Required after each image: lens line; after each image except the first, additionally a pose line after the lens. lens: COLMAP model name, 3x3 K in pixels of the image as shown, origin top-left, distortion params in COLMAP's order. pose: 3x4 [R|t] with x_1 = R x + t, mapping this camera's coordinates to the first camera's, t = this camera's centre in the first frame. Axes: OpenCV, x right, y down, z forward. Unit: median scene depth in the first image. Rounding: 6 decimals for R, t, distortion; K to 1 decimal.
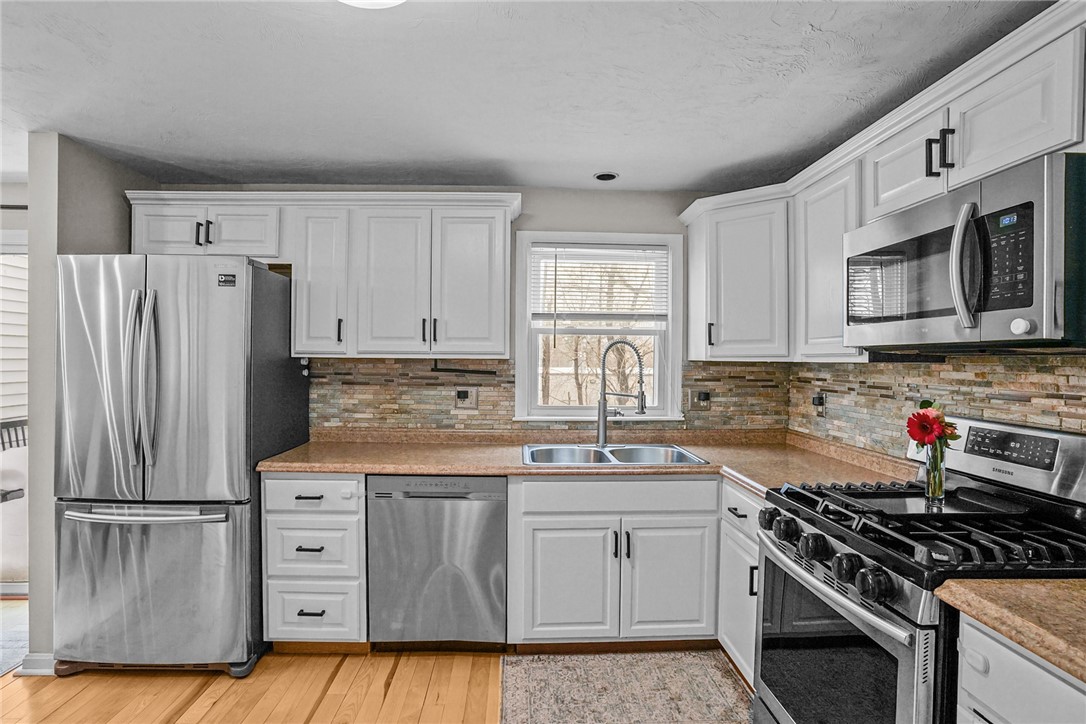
lens RADIAL K [[541.6, 0, 538.7], [0, 541.6, 361.6], [0, 0, 1]] dist [-0.073987, 0.030706]
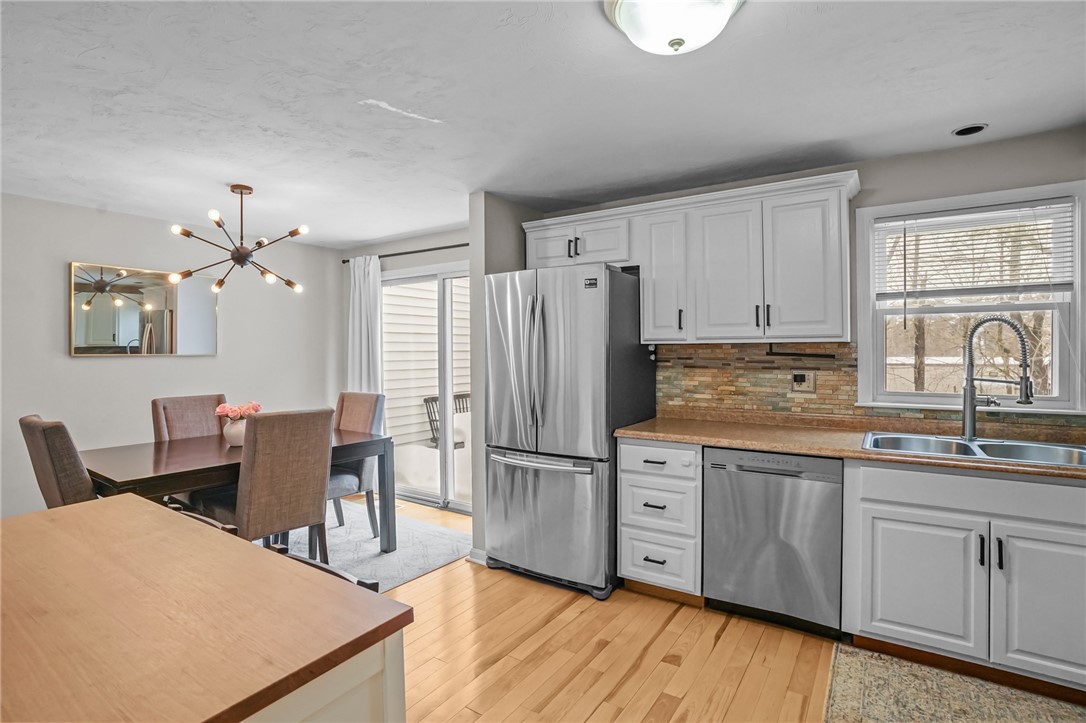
lens RADIAL K [[541.6, 0, 533.6], [0, 541.6, 351.6], [0, 0, 1]] dist [-0.073987, 0.030706]
pose [[0.804002, -0.010992, -0.594525, 0.063150], [0.009695, 0.999939, -0.005376, 0.014210], [0.594547, -0.001441, 0.804059, -0.114294]]
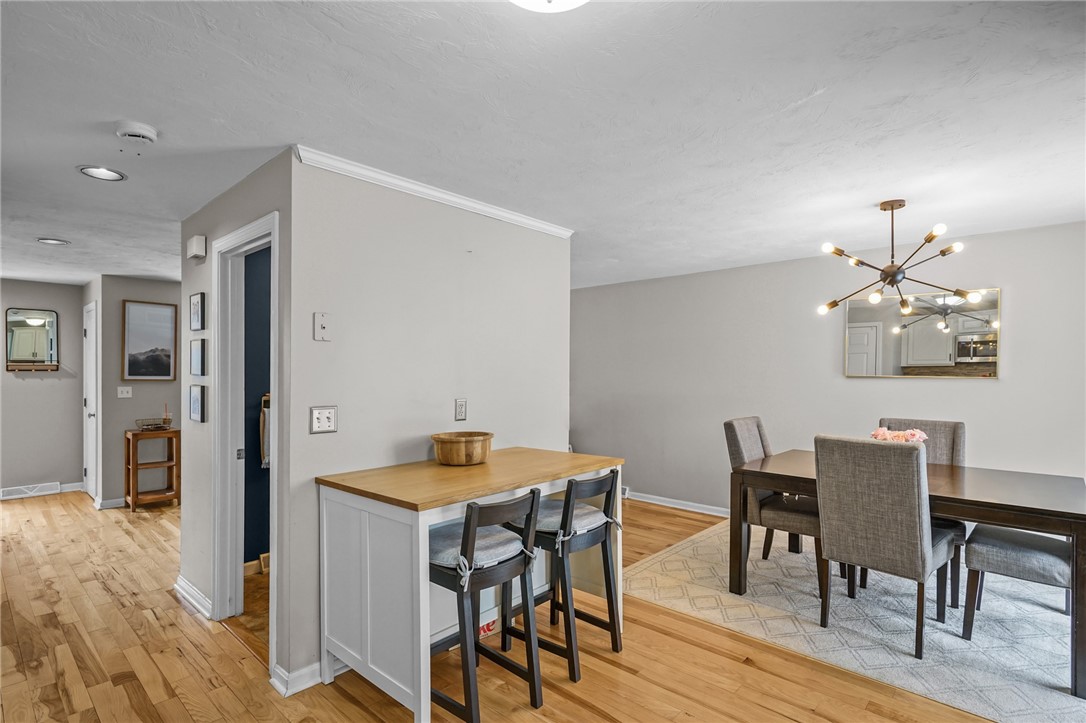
lens RADIAL K [[541.6, 0, 528.3], [0, 541.6, 365.2], [0, 0, 1]] dist [-0.073987, 0.030706]
pose [[-0.737070, -0.014468, -0.675661, 0.177810], [-0.011334, 0.999895, -0.009047, -0.002055], [0.675721, 0.000989, -0.737157, 0.864619]]
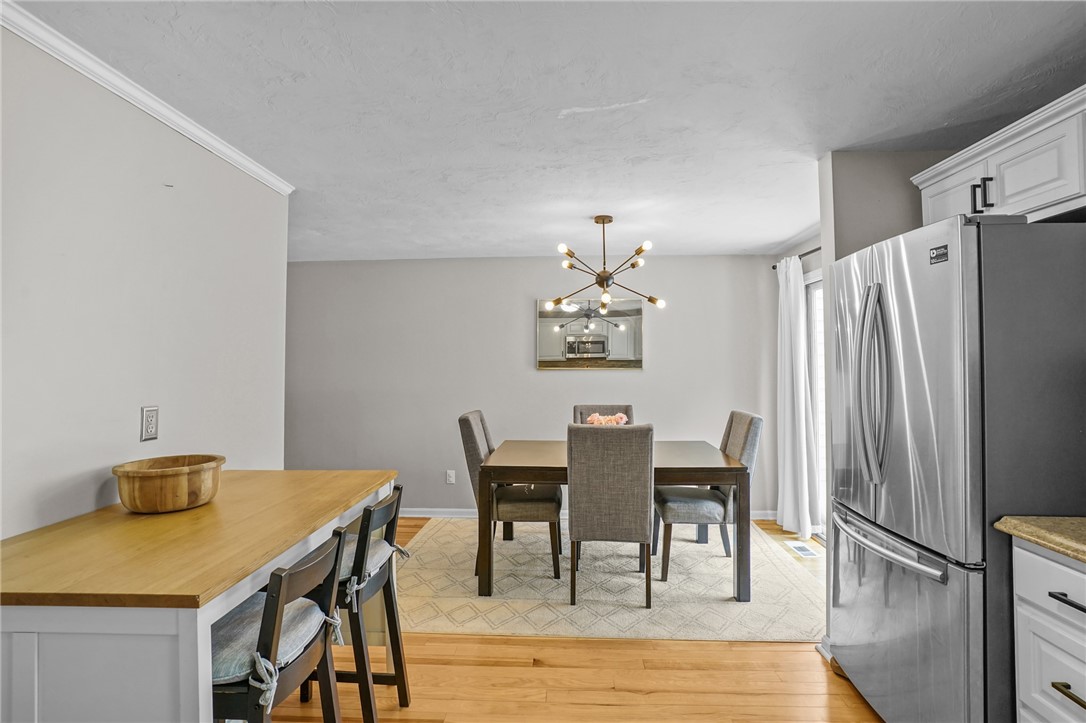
lens RADIAL K [[541.6, 0, 531.4], [0, 541.6, 351.1], [0, 0, 1]] dist [-0.073987, 0.030706]
pose [[-0.096178, -0.034061, -0.994781, 0.176716], [-0.003746, 0.999420, -0.033857, 0.007218], [0.995357, 0.000470, -0.096250, 0.467848]]
